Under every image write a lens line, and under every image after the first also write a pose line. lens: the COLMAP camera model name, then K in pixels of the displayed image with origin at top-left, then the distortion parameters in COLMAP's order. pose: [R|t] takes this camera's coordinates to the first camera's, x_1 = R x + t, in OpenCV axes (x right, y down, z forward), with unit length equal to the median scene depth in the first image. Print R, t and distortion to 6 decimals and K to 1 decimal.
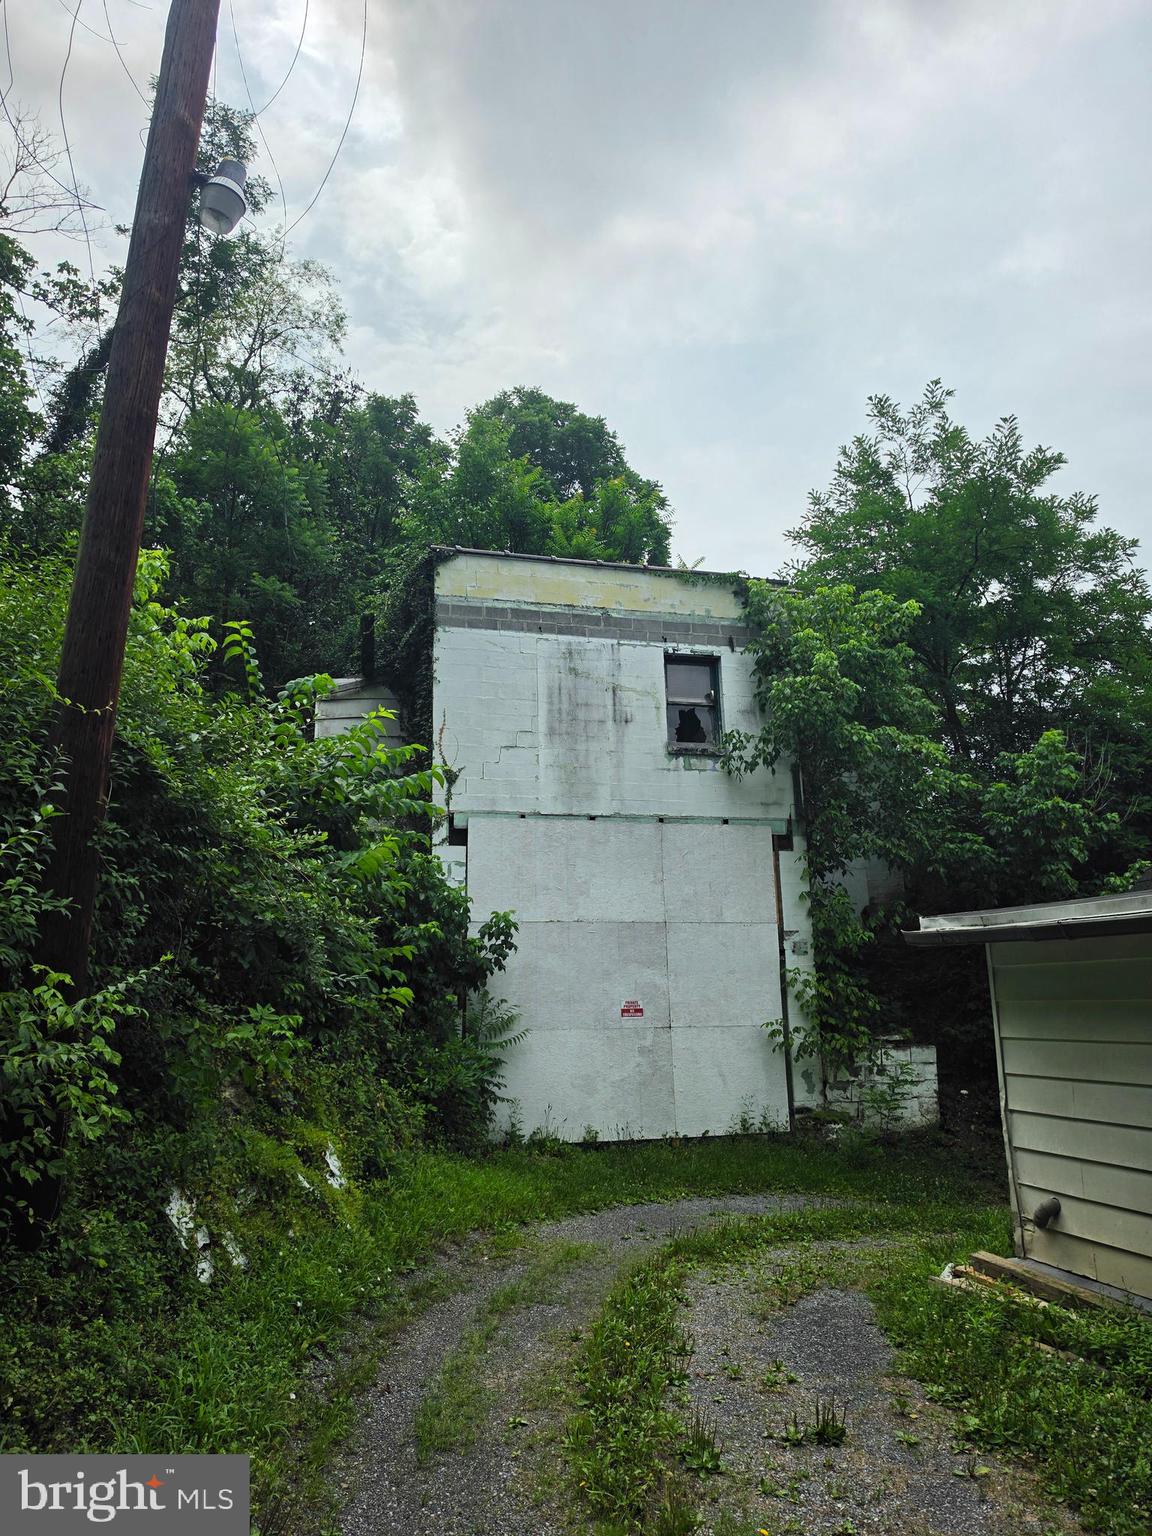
lens RADIAL K [[1071.7, 0, 573.2], [0, 1071.7, 770.4], [0, 0, 1]] dist [0.033605, -0.025530]
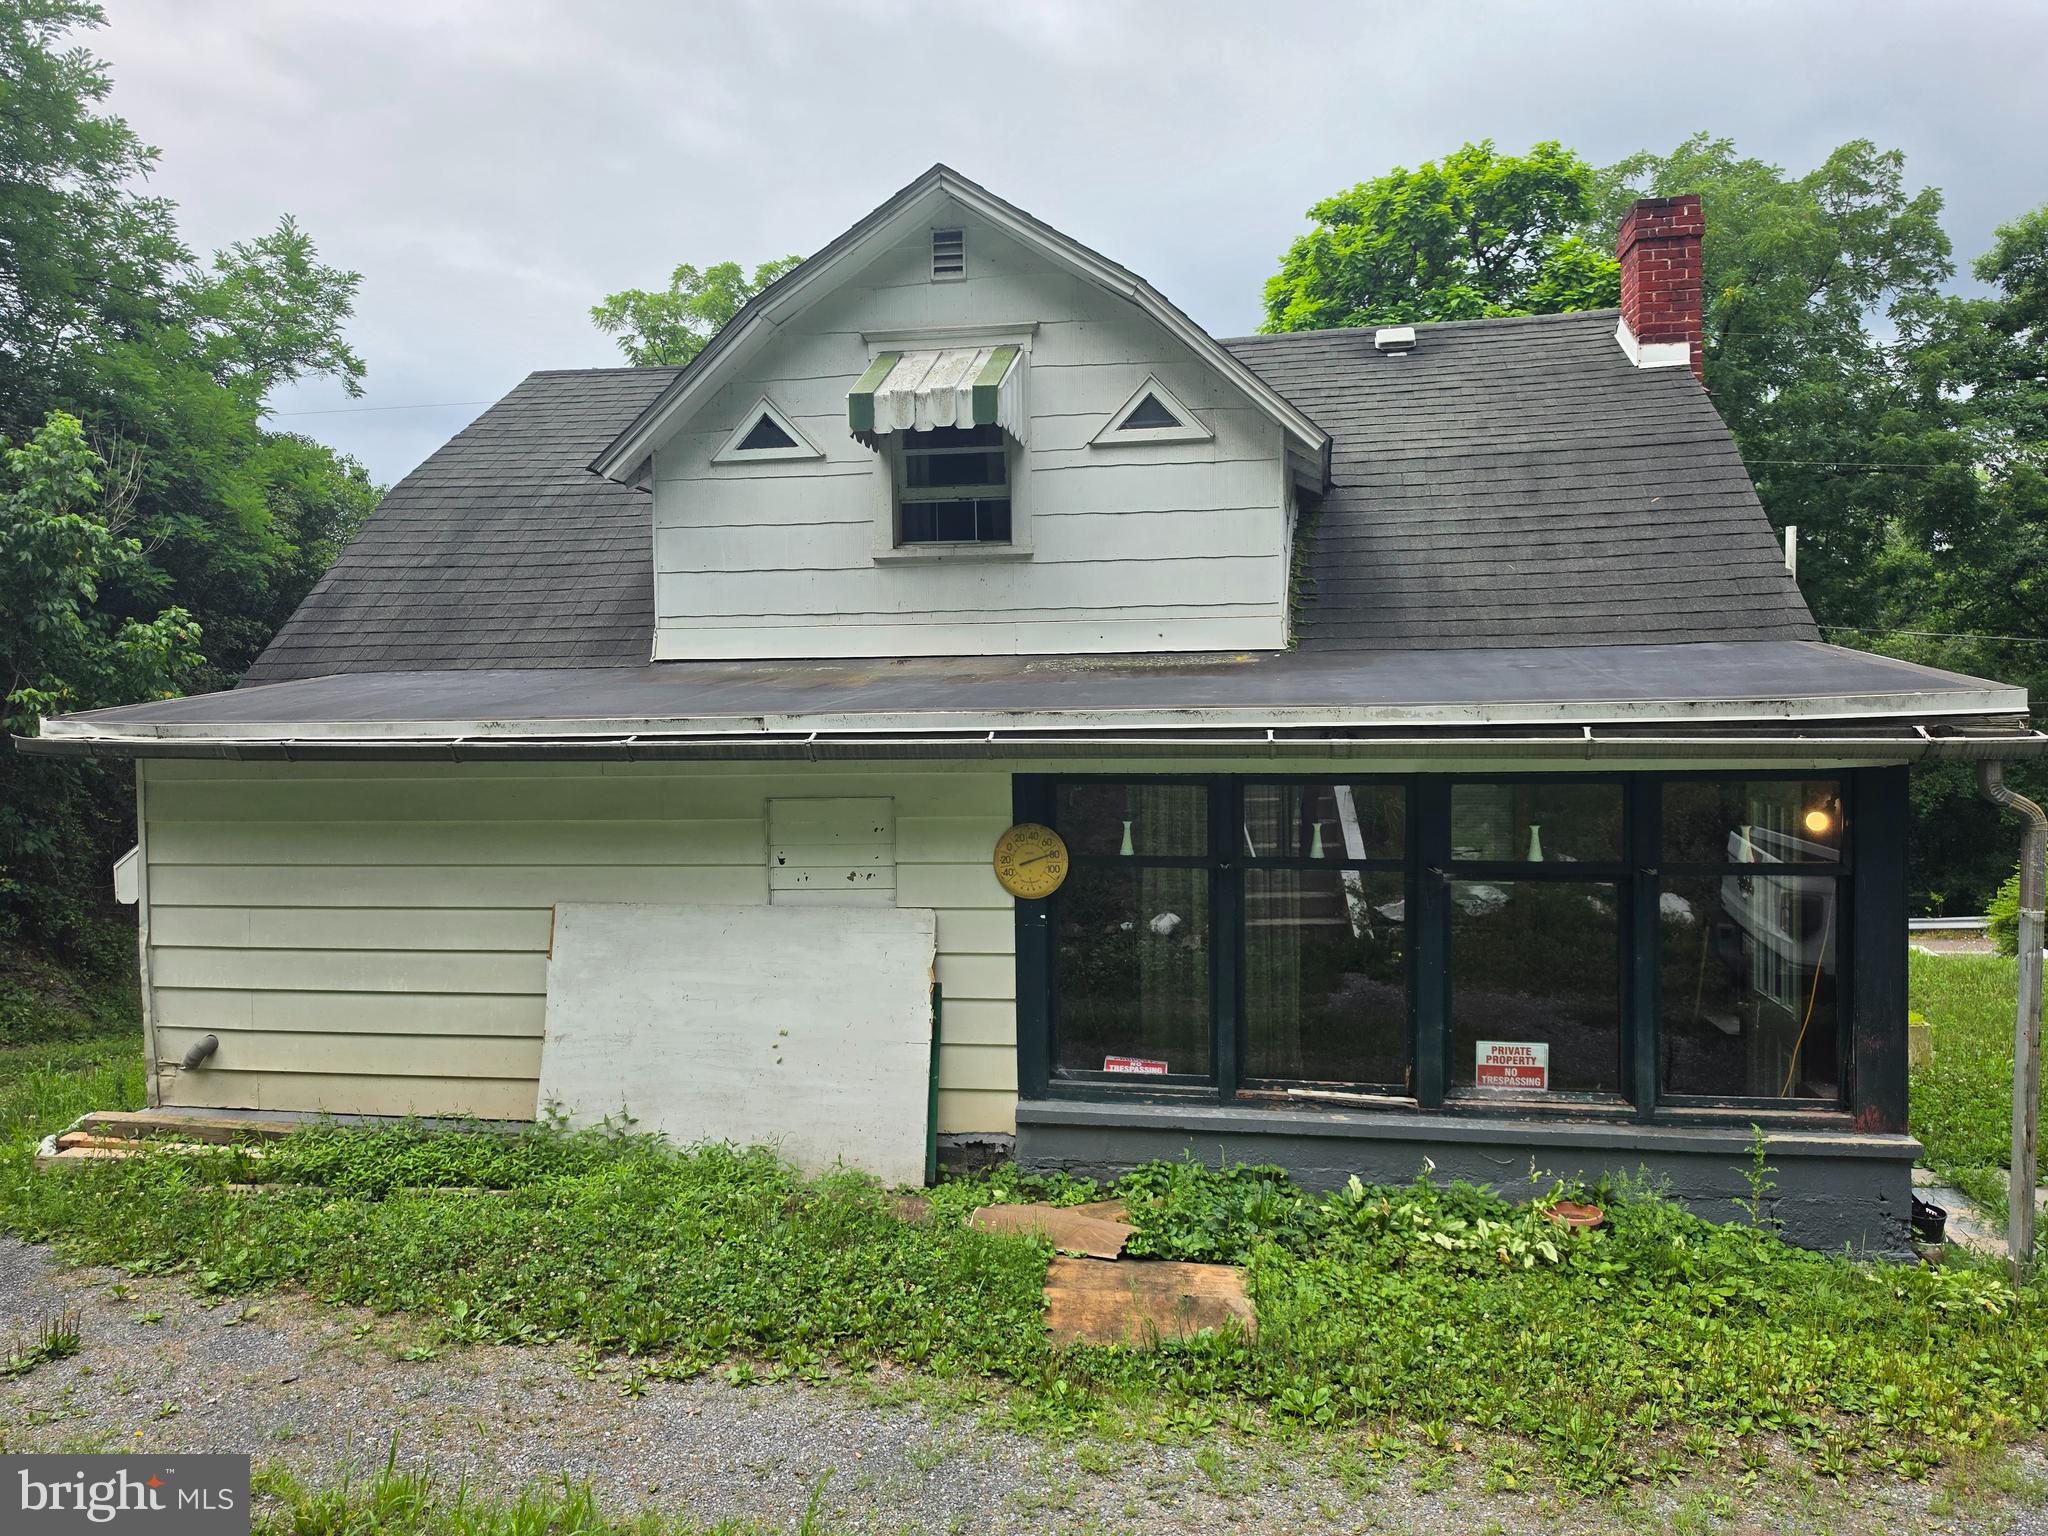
lens RADIAL K [[1428.9, 0, 1022.4], [0, 1428.9, 767.8], [0, 0, 1]] dist [0.033605, -0.025530]
pose [[0.436416, -0.028716, 0.899287, -0.318454], [-0.183783, 0.975573, 0.120341, -0.085907], [-0.880775, -0.217793, 0.420478, -0.048478]]
